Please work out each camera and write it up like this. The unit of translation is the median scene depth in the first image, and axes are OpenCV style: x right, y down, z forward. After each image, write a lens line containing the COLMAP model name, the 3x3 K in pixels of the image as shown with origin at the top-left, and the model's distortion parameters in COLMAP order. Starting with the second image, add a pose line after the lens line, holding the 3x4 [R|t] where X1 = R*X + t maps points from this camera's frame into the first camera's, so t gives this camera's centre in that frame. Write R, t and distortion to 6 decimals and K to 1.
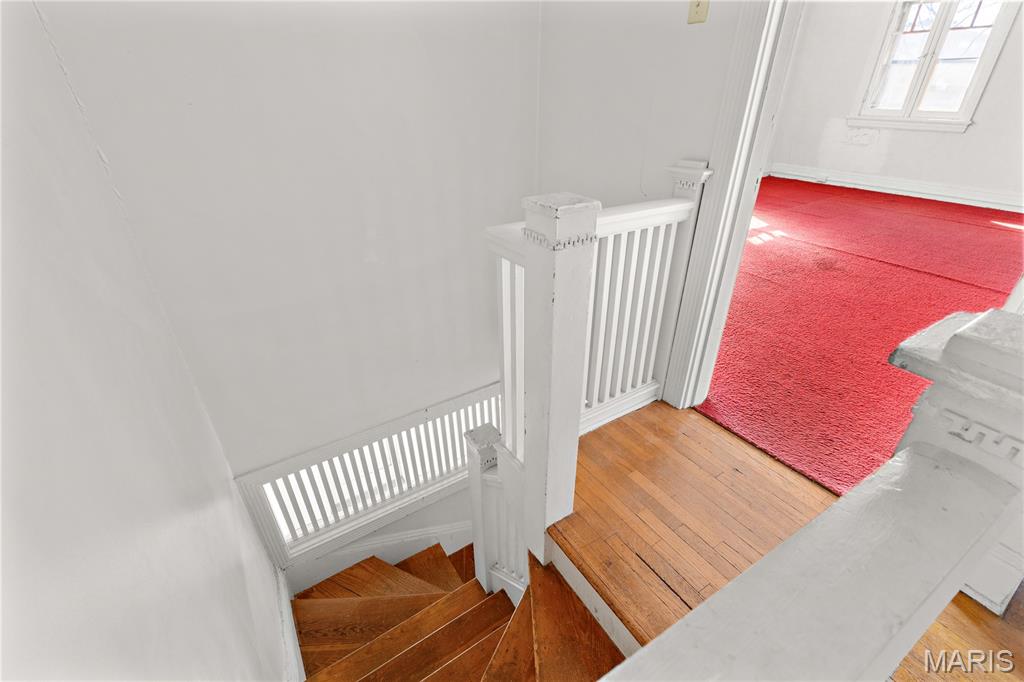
lens RADIAL K [[465.1, 0, 515.5], [0, 465.1, 341.6], [0, 0, 1]] dist [0.001872, -0.000481]
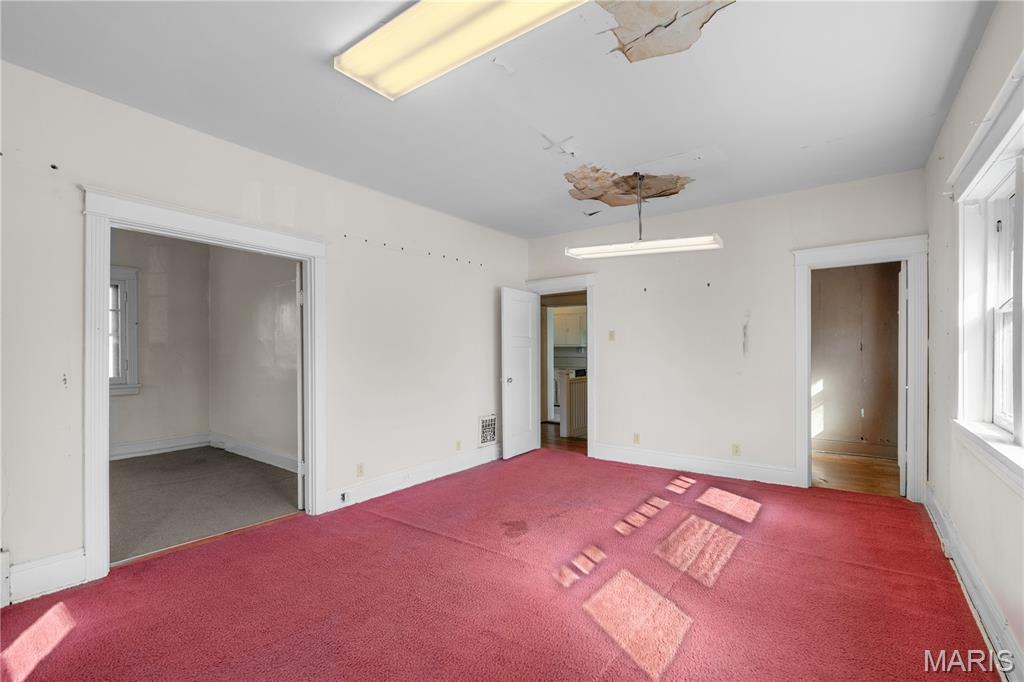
lens RADIAL K [[465.1, 0, 515.5], [0, 465.1, 341.6], [0, 0, 1]] dist [0.001872, -0.000481]
pose [[-0.939285, 0.002619, -0.343129, 1.457760], [-0.158525, 0.883551, 0.440690, -1.331715], [0.304326, 0.468328, -0.829491, 2.353053]]
